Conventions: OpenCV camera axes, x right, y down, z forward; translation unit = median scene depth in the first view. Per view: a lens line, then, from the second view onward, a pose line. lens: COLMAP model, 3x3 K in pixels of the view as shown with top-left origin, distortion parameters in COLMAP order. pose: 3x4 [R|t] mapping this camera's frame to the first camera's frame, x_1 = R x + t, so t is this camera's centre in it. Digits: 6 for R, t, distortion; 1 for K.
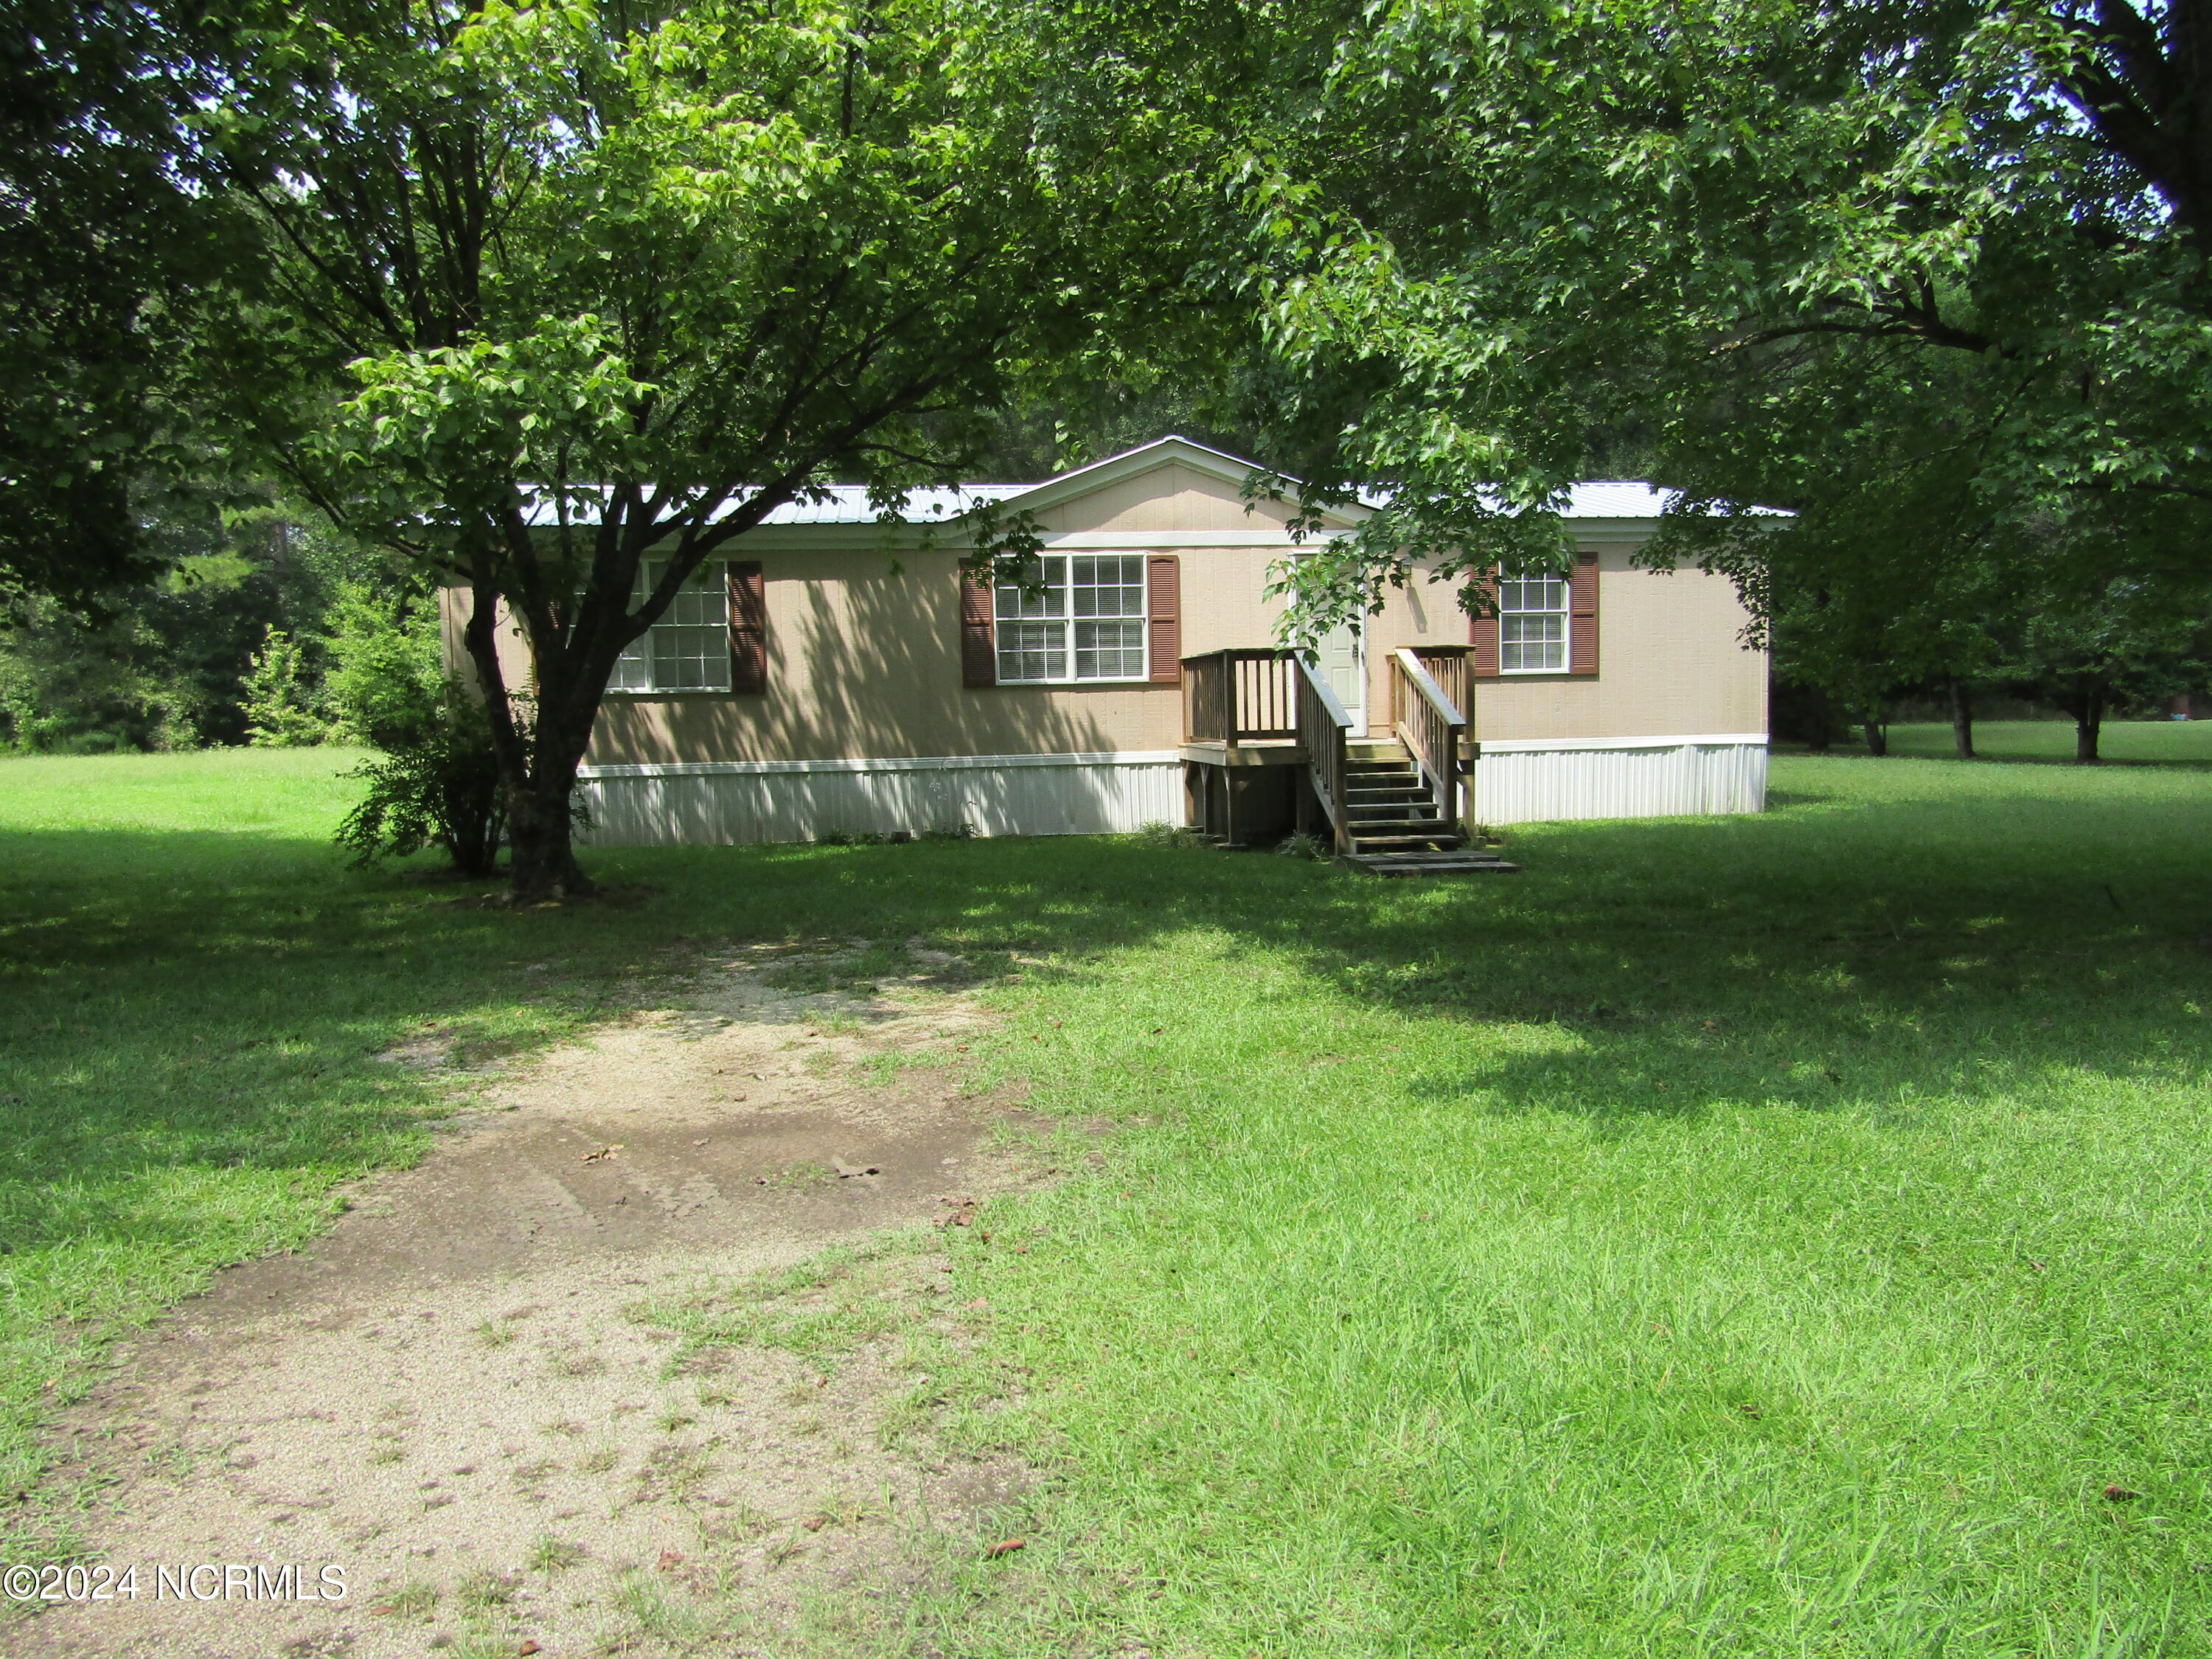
lens RADIAL K [[1563.6, 0, 1107.2], [0, 1563.6, 830.3], [0, 0, 1]] dist [-0.024786, 0.008941]
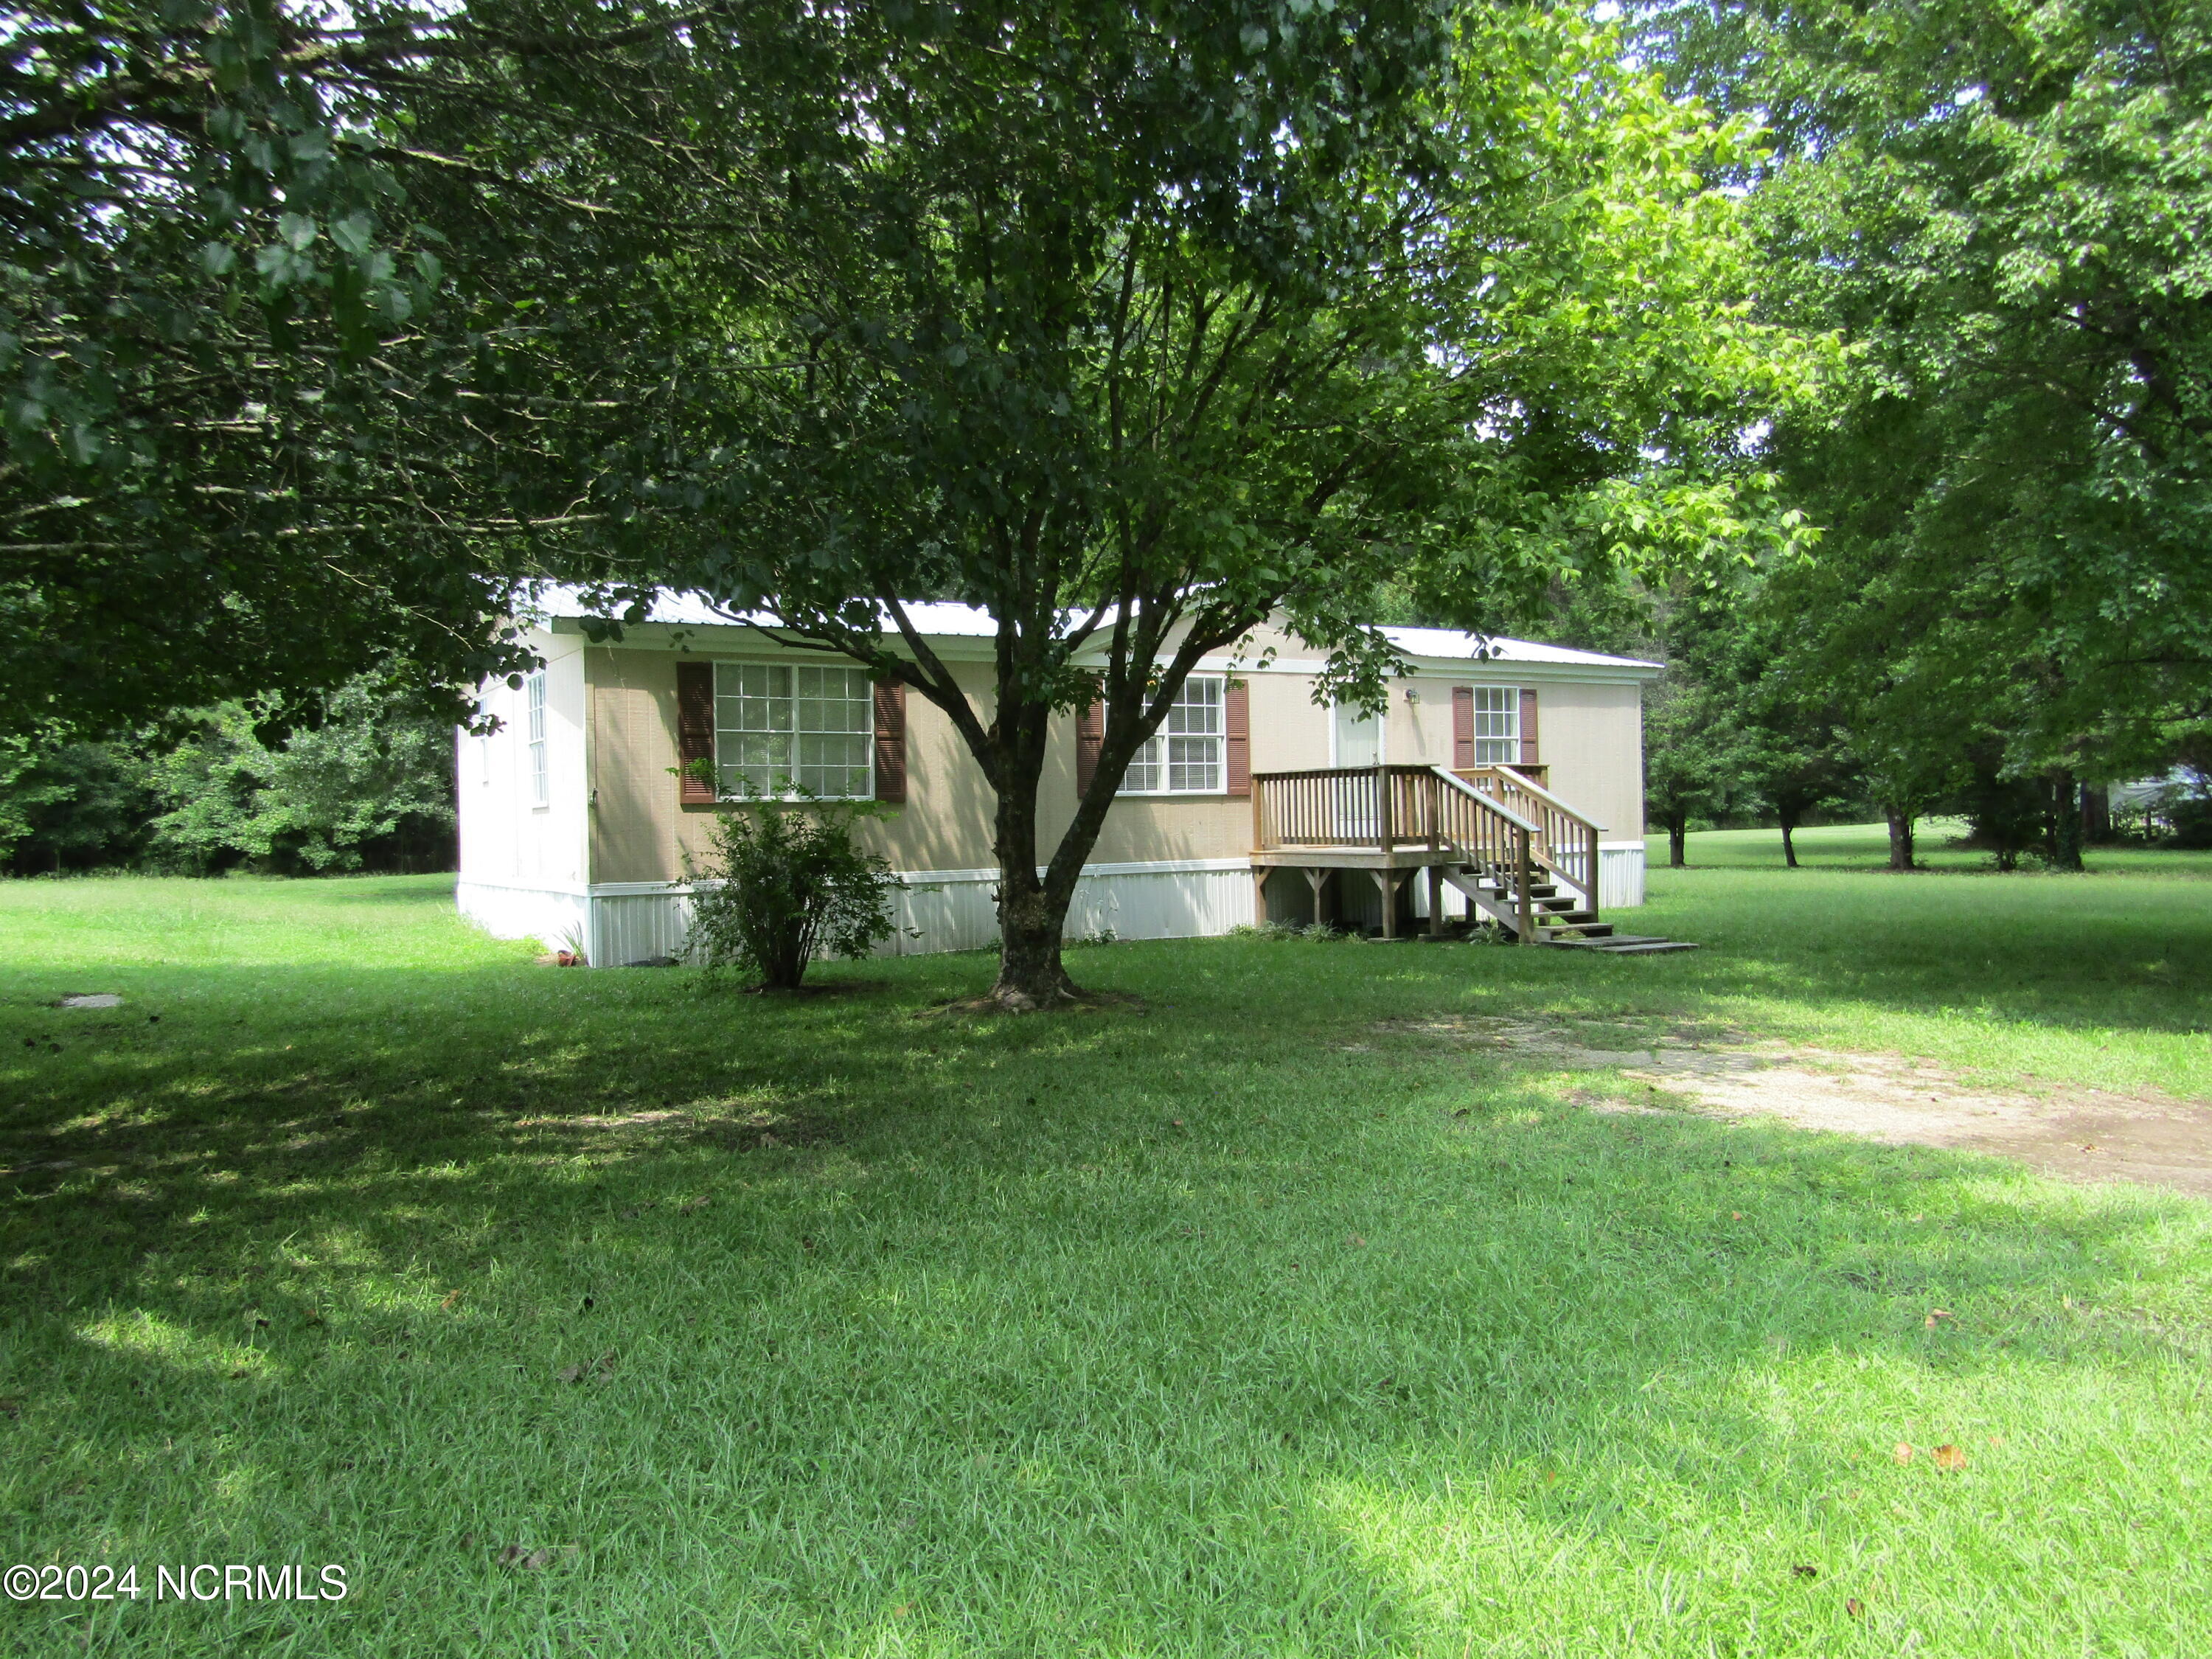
lens RADIAL K [[1563.6, 0, 1107.5], [0, 1563.6, 823.7], [0, 0, 1]] dist [-0.024786, 0.008941]
pose [[0.910923, 0.001243, 0.412576, -0.496153], [0.032628, 0.996646, -0.075042, 0.003628], [-0.411285, 0.081819, 0.907827, 0.053504]]
